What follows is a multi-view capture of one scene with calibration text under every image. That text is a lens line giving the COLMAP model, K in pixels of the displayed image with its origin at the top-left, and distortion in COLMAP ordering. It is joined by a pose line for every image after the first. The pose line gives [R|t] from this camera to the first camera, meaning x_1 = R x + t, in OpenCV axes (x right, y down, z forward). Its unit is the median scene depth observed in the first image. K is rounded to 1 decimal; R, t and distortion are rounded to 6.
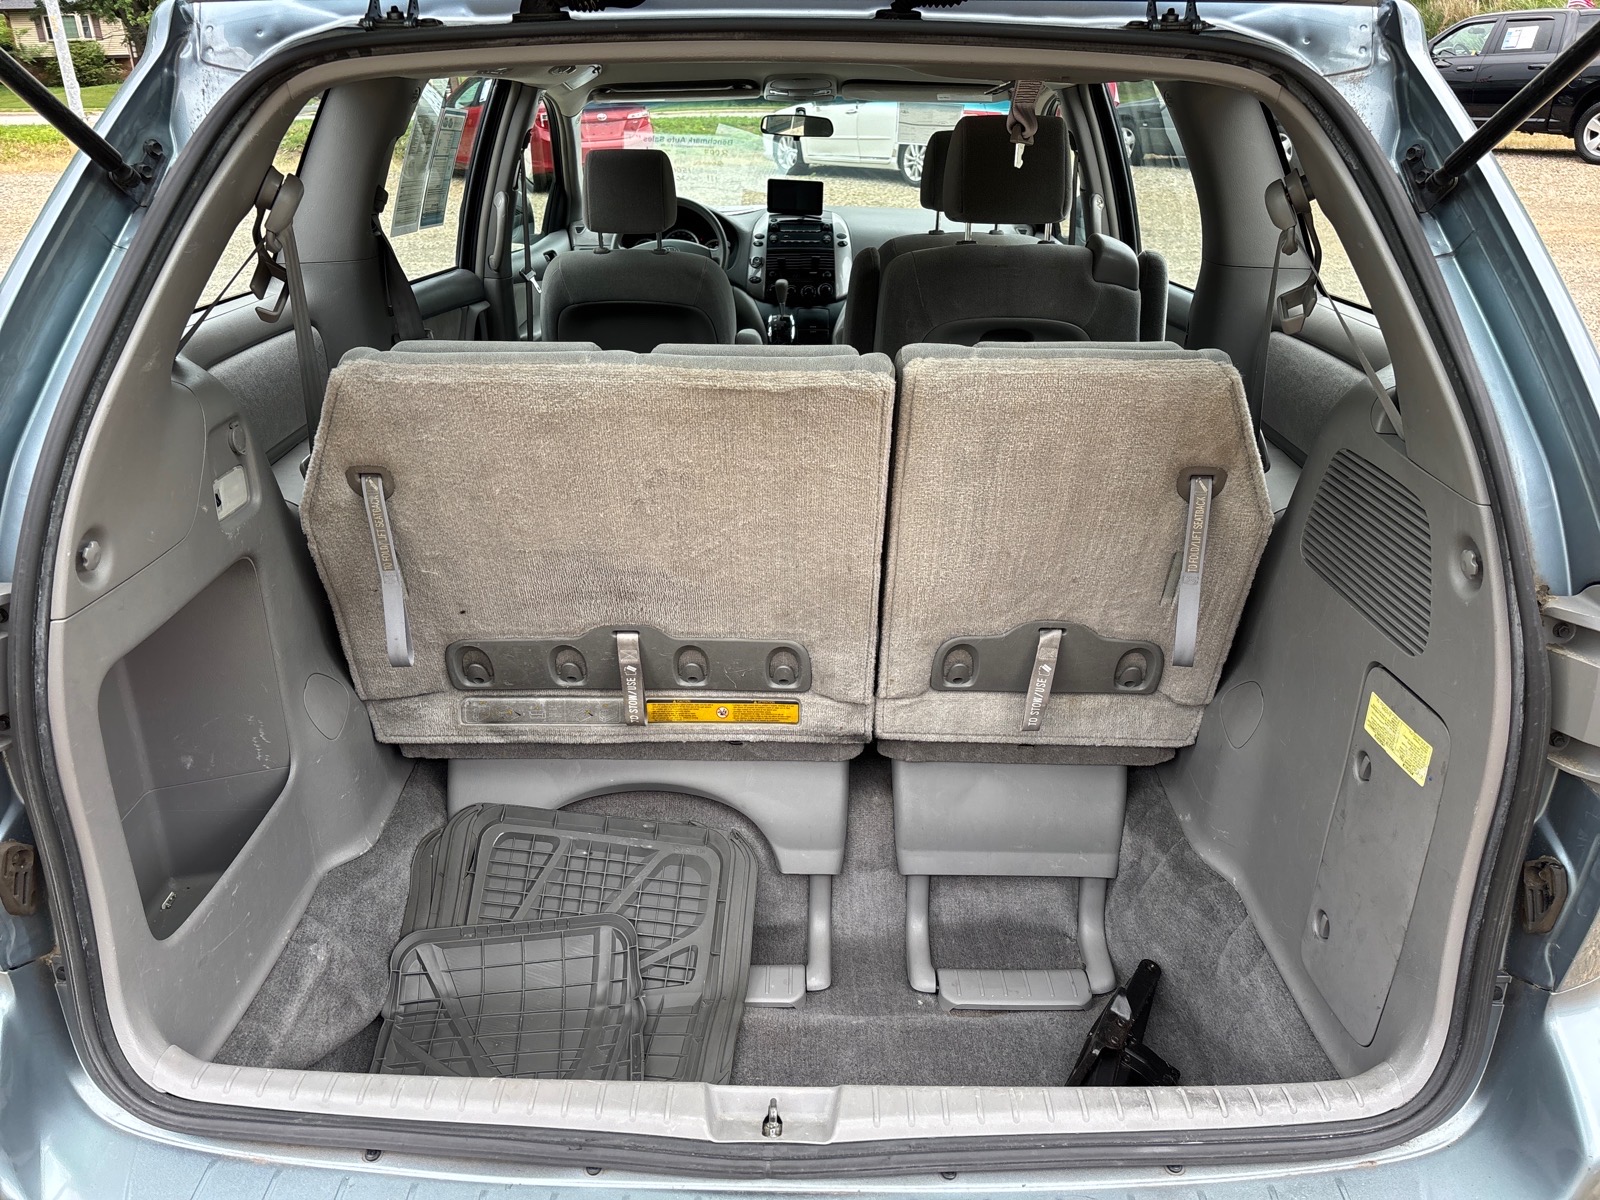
lens RADIAL K [[1214.4, 0, 805.4], [0, 1214.4, 593.7], [0, 0, 1]] dist [0.055054, -0.060650]
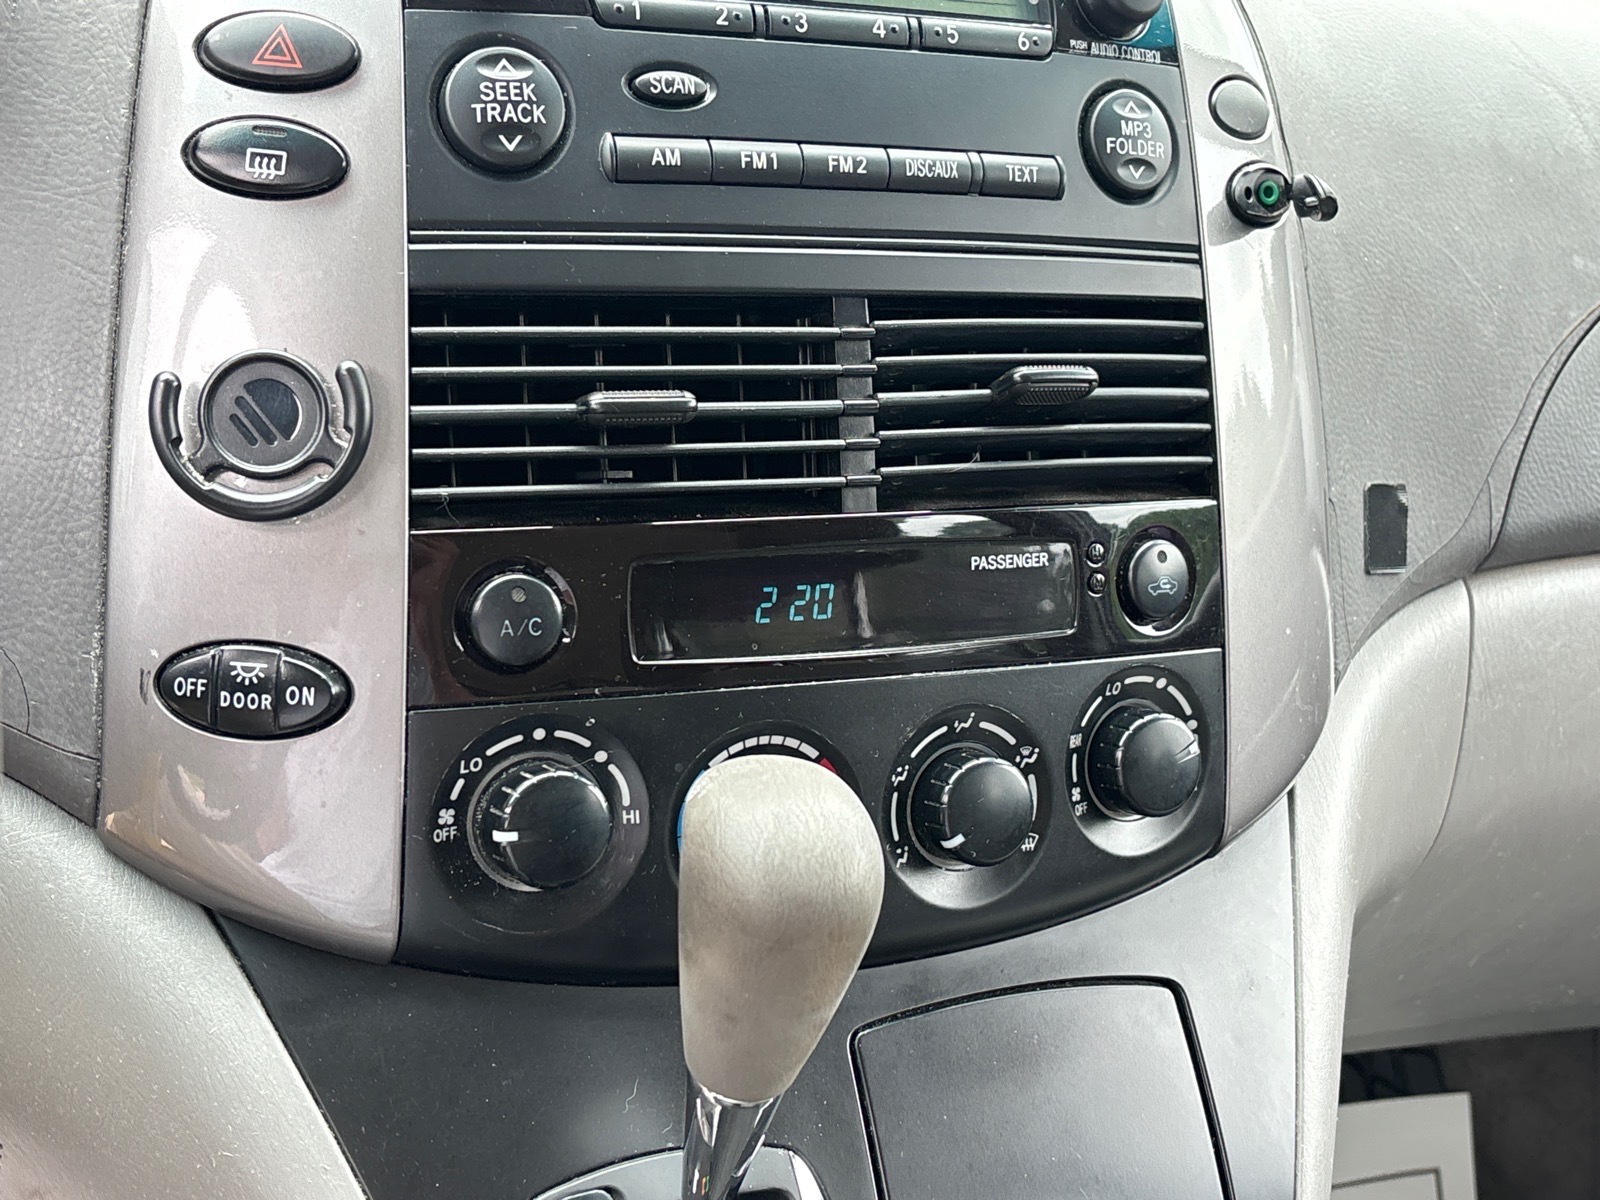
lens RADIAL K [[2098.7, 0, 768.4], [0, 2098.7, 557.4], [0, 0, 1]] dist [0.052394, 0.000000]
pose [[0.900163, -0.045449, 0.433176, -0.065556], [0.035257, 0.998881, 0.031536, -0.267415], [-0.434124, -0.013115, 0.900758, 0.880648]]
